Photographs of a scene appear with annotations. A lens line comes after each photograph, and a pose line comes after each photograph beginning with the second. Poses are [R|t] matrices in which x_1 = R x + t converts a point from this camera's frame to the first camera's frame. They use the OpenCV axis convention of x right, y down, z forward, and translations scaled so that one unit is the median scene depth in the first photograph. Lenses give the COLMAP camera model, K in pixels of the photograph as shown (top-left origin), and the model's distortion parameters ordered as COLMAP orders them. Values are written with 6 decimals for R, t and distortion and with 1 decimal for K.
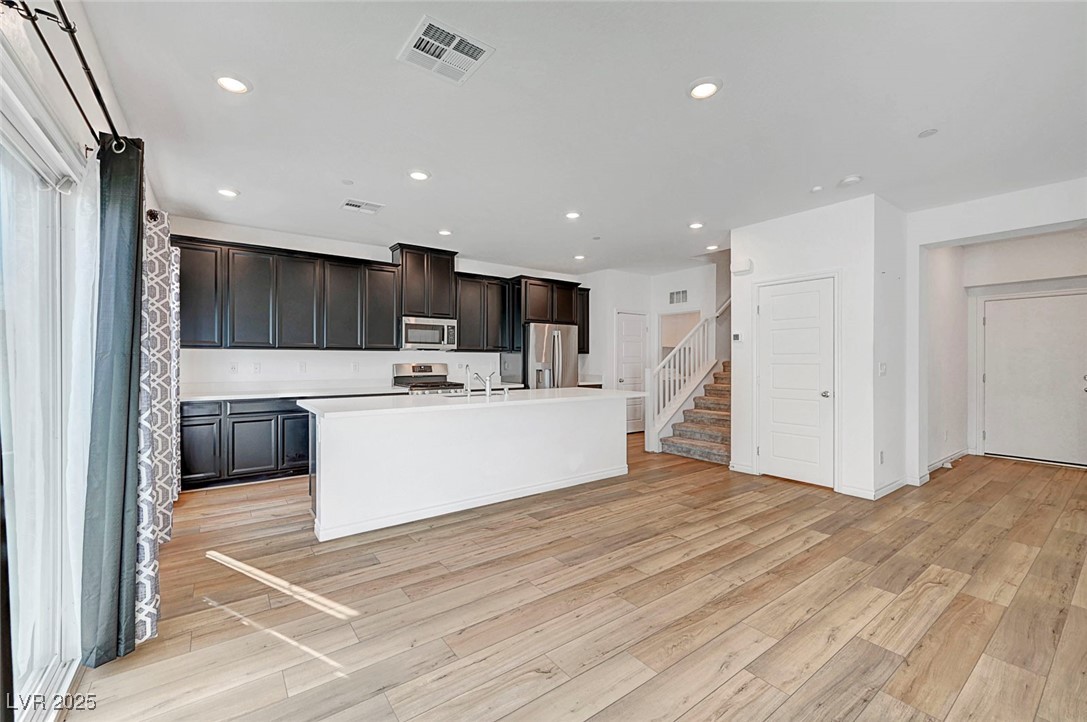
lens RADIAL K [[446.1, 0, 533.1], [0, 446.1, 360.6], [0, 0, 1]] dist [0.000374, 0.000019]
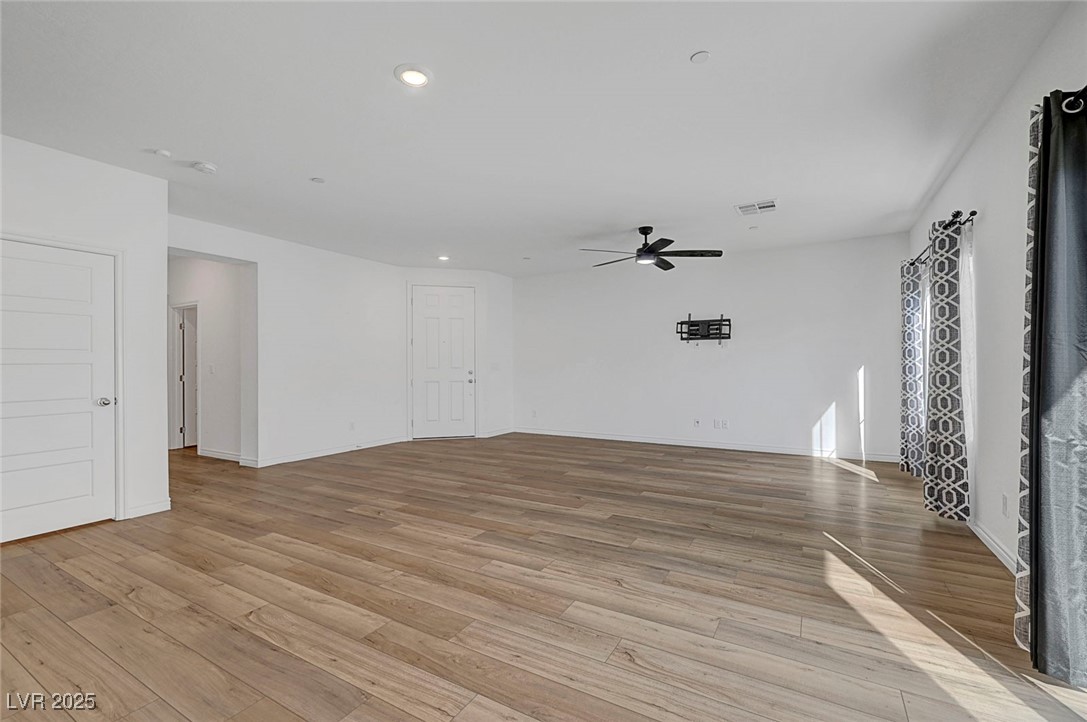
lens RADIAL K [[468.3, 0, 543.5], [0, 468.3, 361.0], [0, 0, 1]] dist [-0.002044, -0.000393]
pose [[-0.408503, 0.007350, 0.912727, -0.358103], [0.006676, 0.999965, -0.005064, 0.033157], [-0.912732, 0.004025, -0.408538, 0.691856]]
